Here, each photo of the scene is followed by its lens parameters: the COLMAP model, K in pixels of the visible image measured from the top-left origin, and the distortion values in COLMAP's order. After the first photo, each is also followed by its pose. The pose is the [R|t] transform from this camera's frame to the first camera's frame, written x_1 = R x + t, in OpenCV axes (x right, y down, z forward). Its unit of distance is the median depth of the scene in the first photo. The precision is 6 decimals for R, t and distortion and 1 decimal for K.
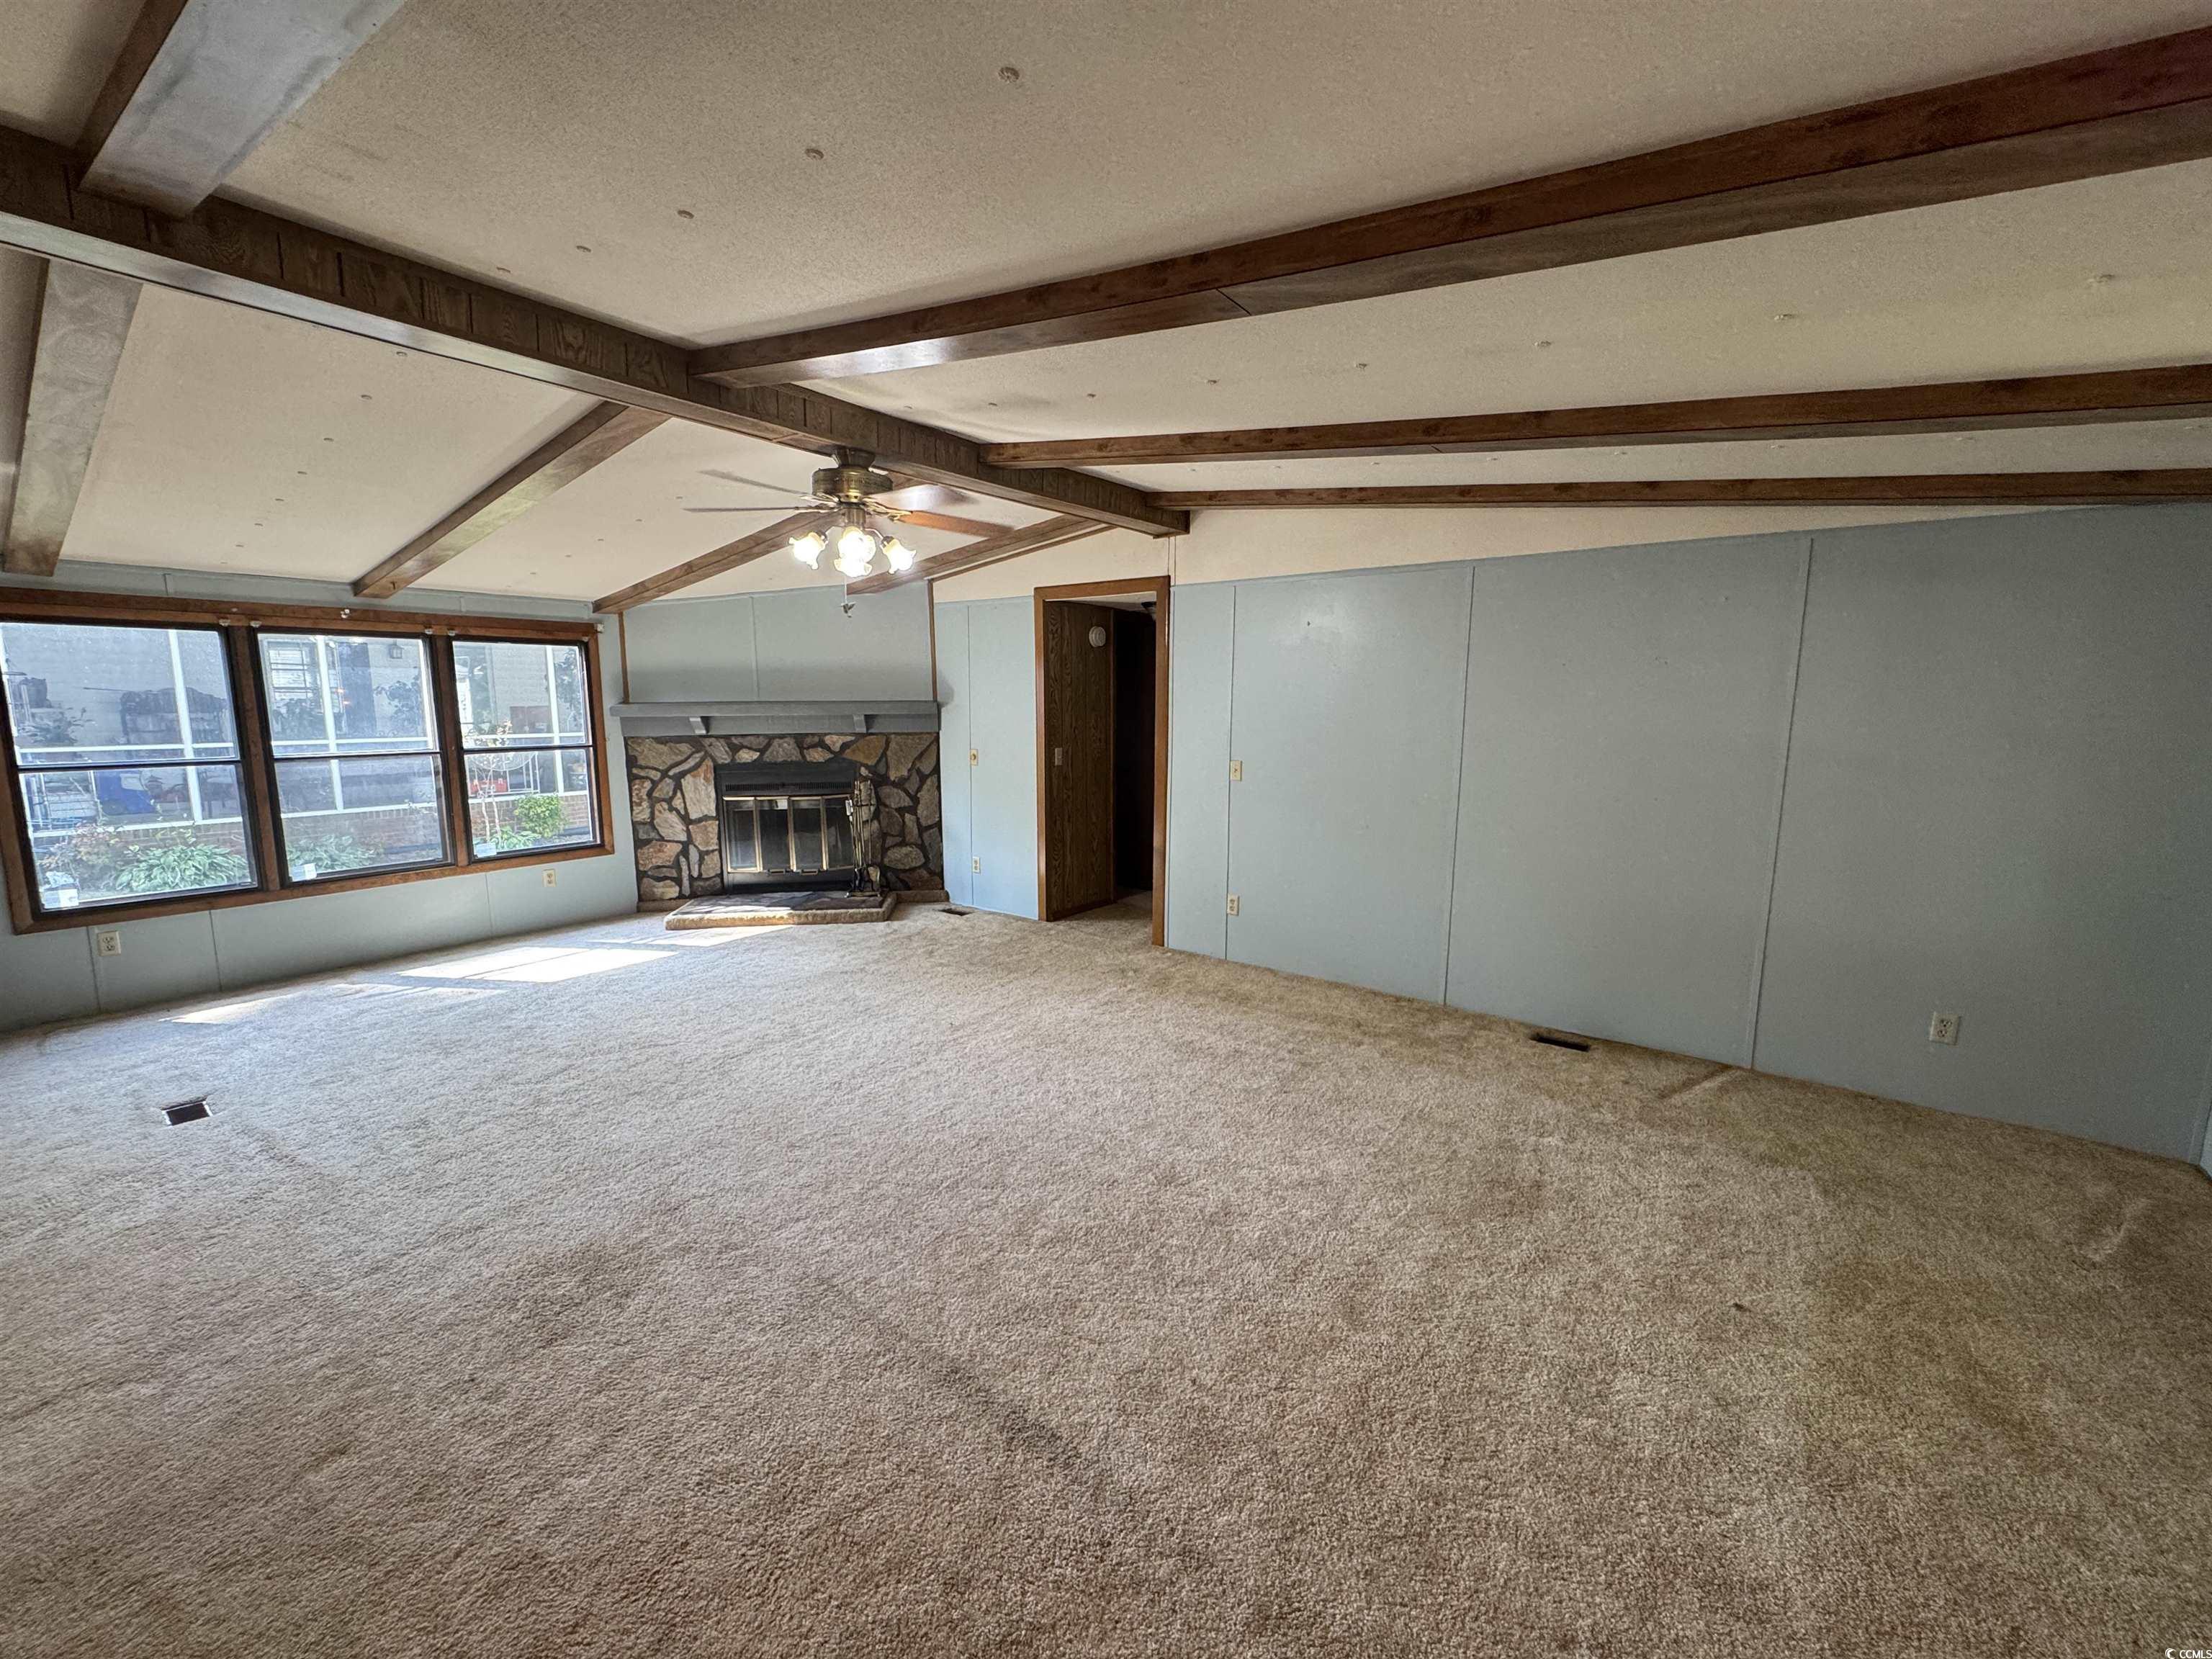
lens RADIAL K [[893.8, 0, 1106.2], [0, 893.8, 827.7], [0, 0, 1]] dist [-0.000439, 0.000062]
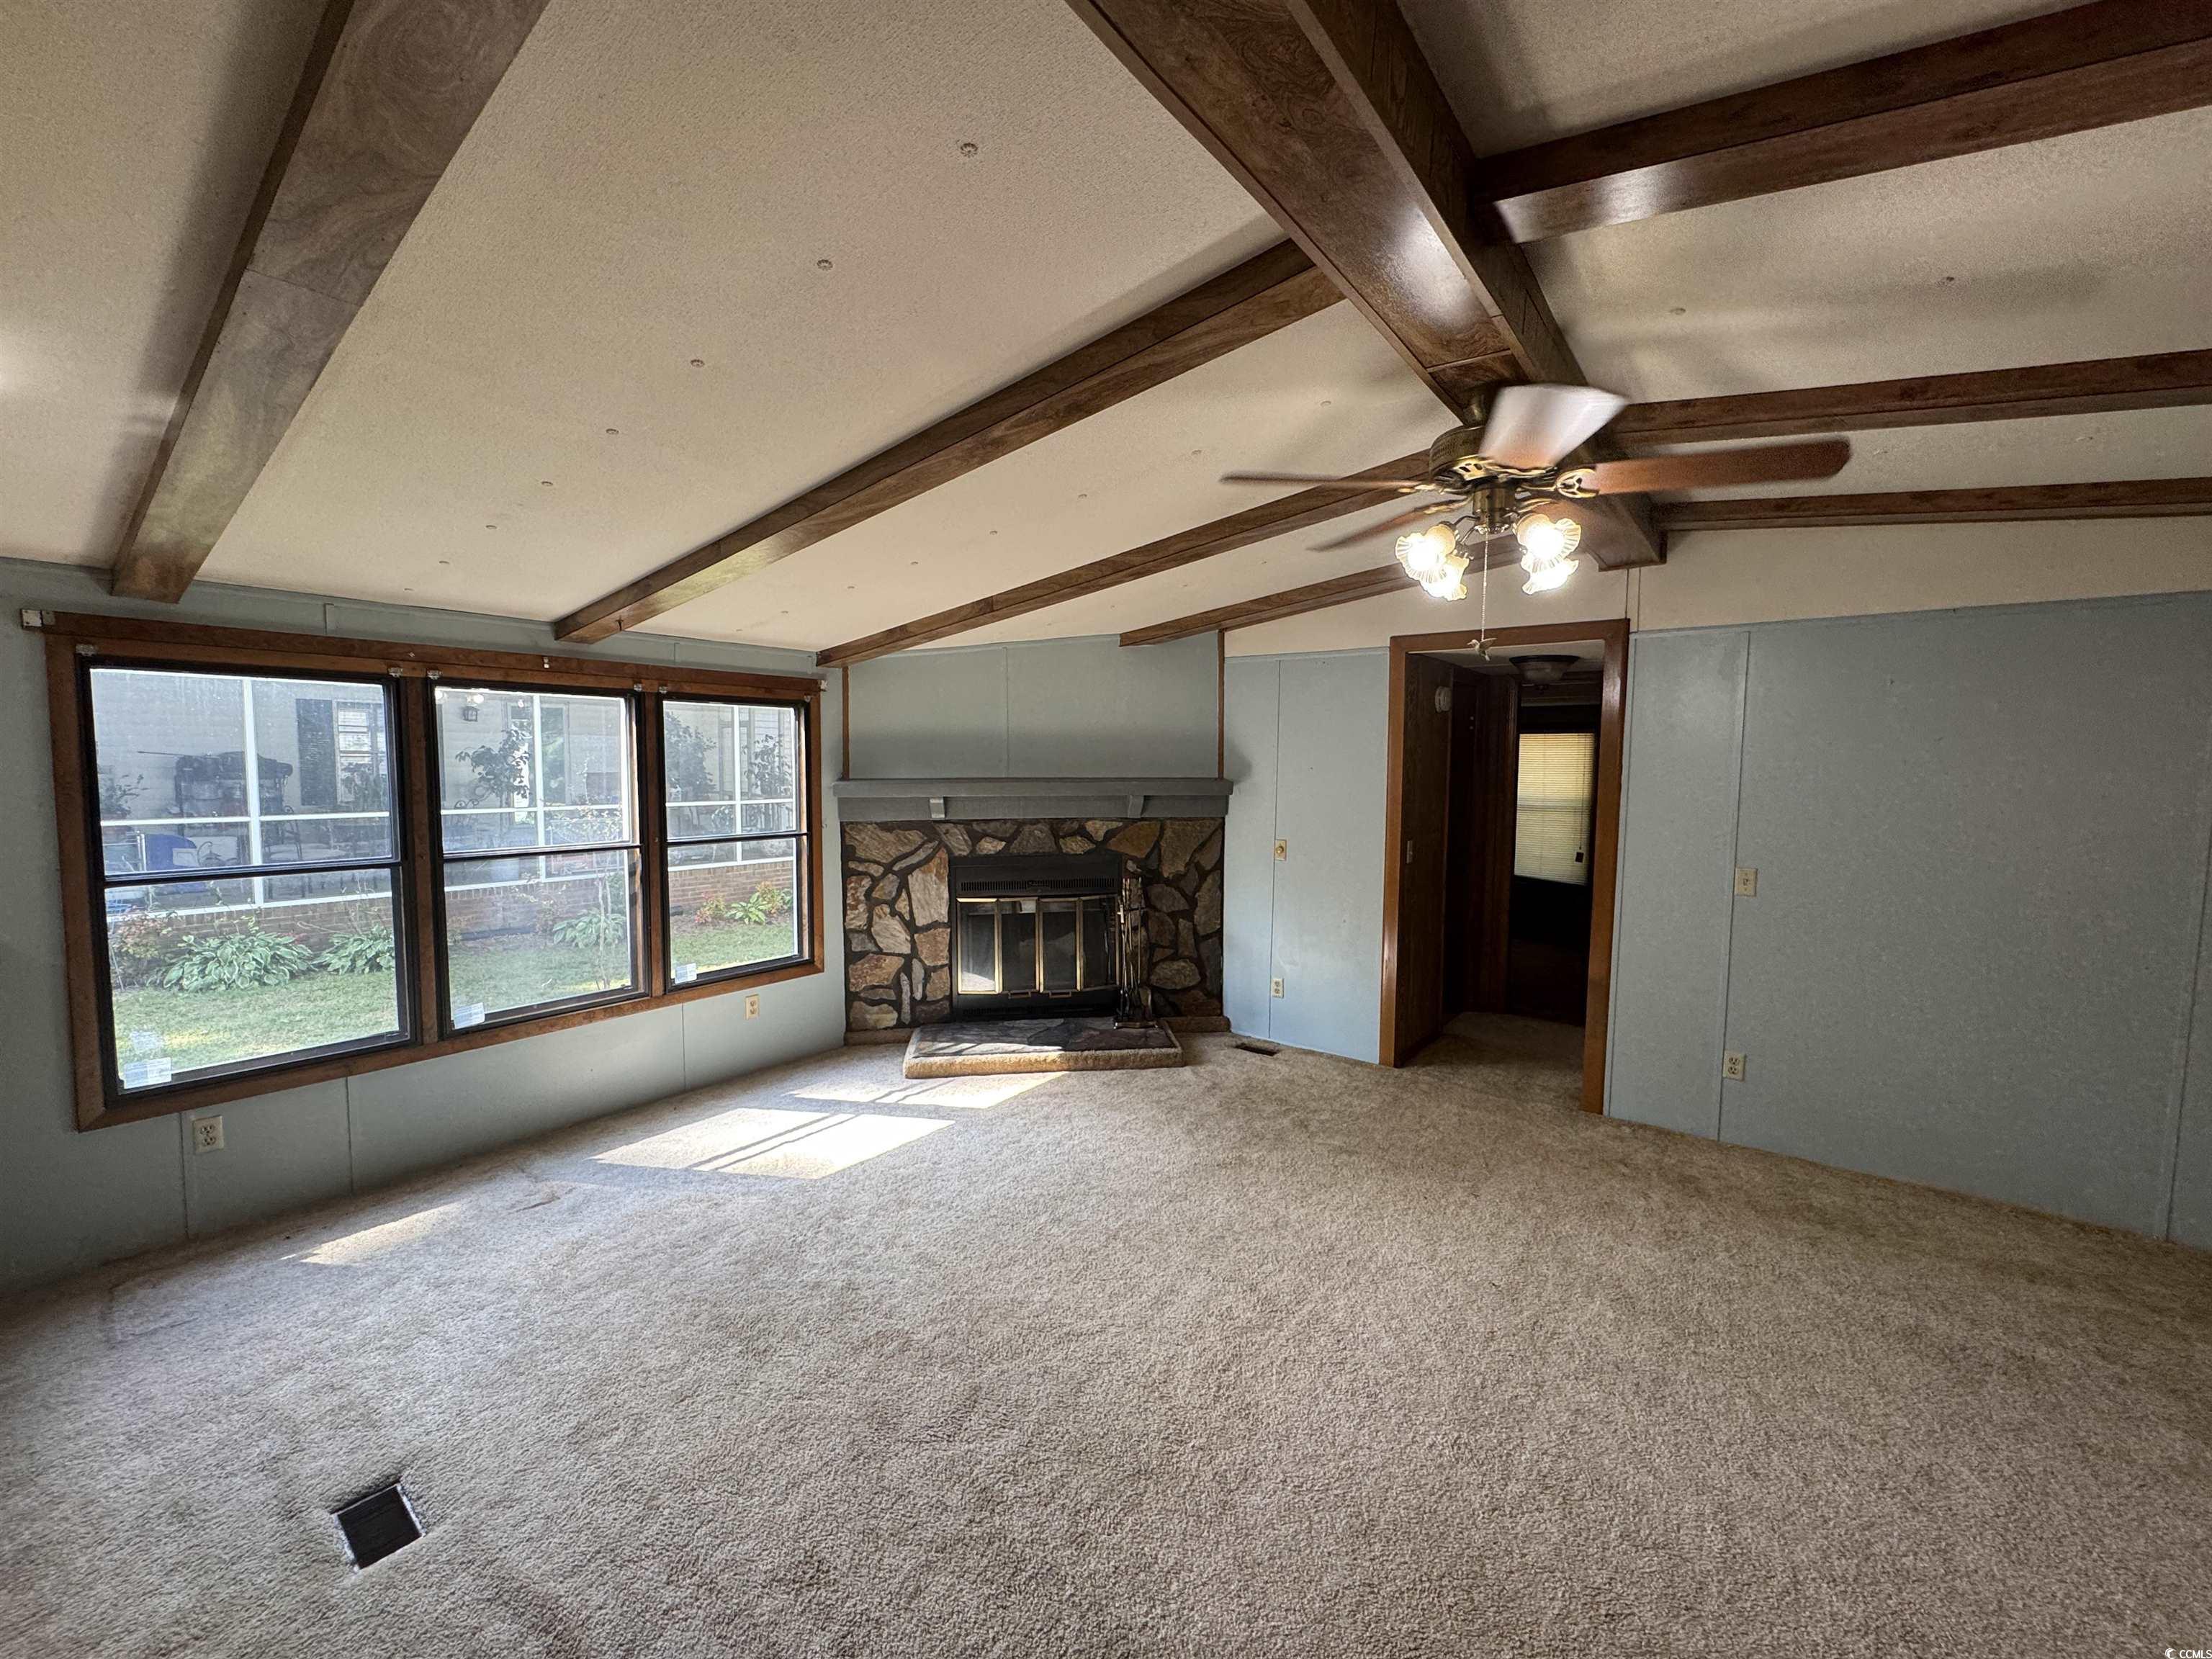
lens RADIAL K [[889.5, 0, 1102.1], [0, 889.5, 825.5], [0, 0, 1]] dist [-0.001864, 0.000089]
pose [[0.999949, 0.006178, -0.007985, -0.308254], [-0.006748, 0.997272, -0.073504, -0.043173], [0.007509, 0.073554, 0.997263, 0.223895]]
